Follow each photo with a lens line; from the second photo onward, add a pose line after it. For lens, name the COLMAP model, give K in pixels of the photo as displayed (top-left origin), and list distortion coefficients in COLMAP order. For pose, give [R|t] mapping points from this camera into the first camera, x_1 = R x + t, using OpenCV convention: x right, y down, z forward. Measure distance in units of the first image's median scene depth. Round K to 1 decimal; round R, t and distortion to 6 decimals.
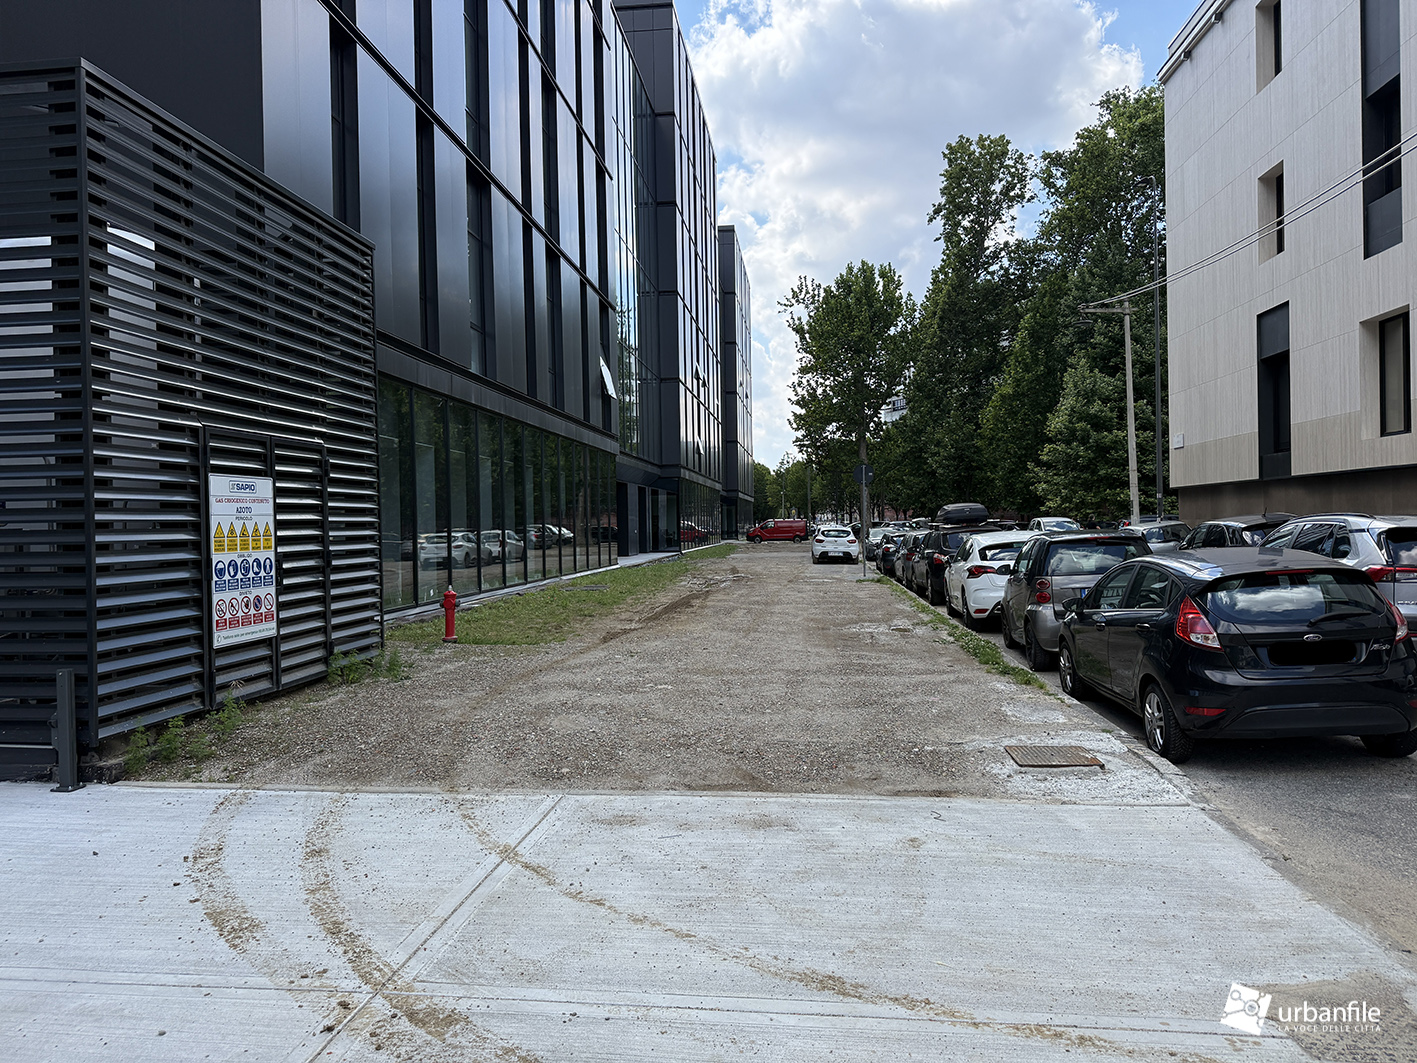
lens RADIAL K [[996.8, 0, 704.7], [0, 996.8, 531.7], [0, 0, 1]] dist [0.017996, -0.022785]
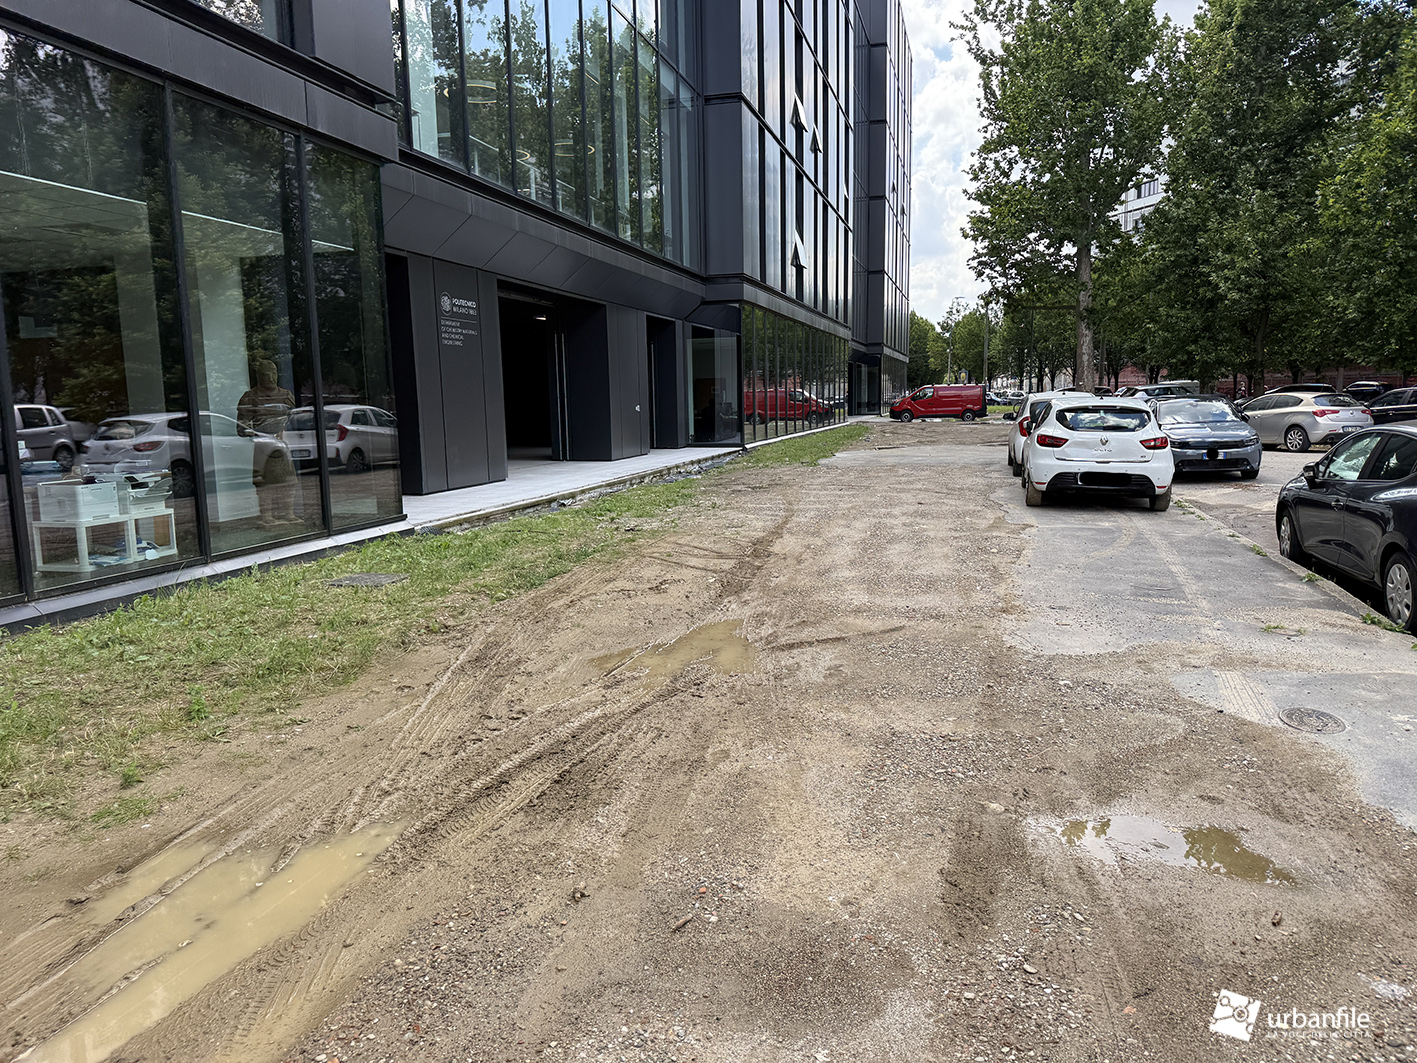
lens RADIAL K [[996.8, 0, 709.7], [0, 996.8, 537.4], [0, 0, 1]] dist [0.017996, -0.022785]
pose [[0.987930, 0.018952, -0.153736, 0.027911], [0.002163, 0.990702, 0.136031, -0.002459], [0.154884, -0.134722, 0.978704, 0.337375]]
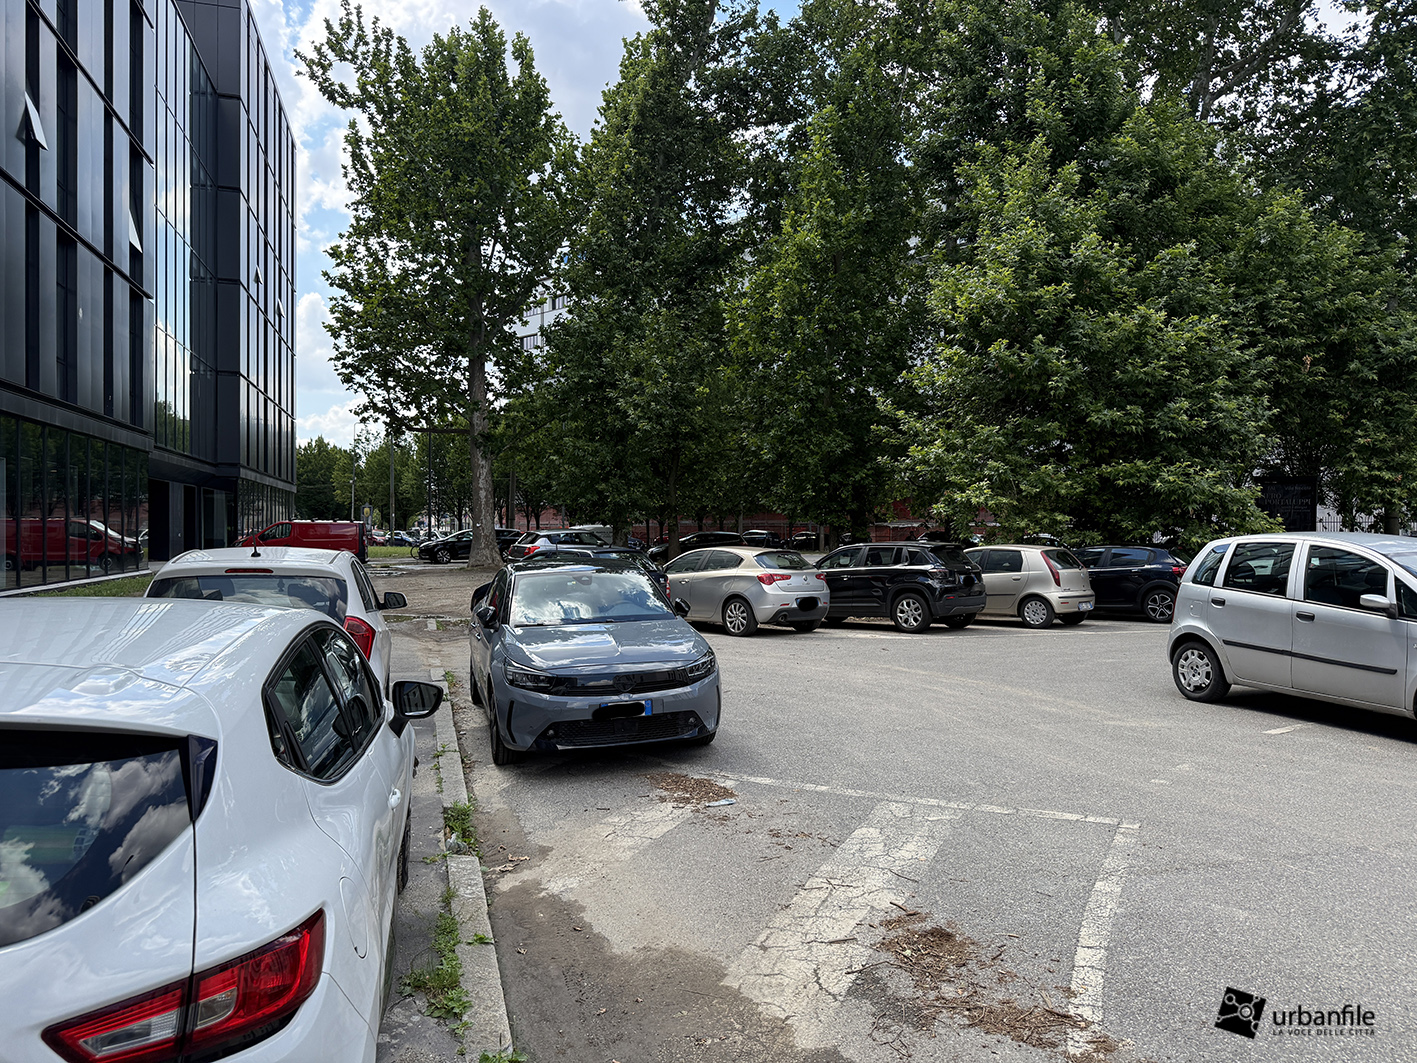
lens RADIAL K [[996.8, 0, 715.3], [0, 996.8, 545.7], [0, 0, 1]] dist [0.017996, -0.022785]
pose [[0.924123, 0.012807, 0.381880, 0.078702], [-0.015232, 0.999878, 0.003329, -0.005709], [-0.381791, -0.008893, 0.924206, 0.493672]]
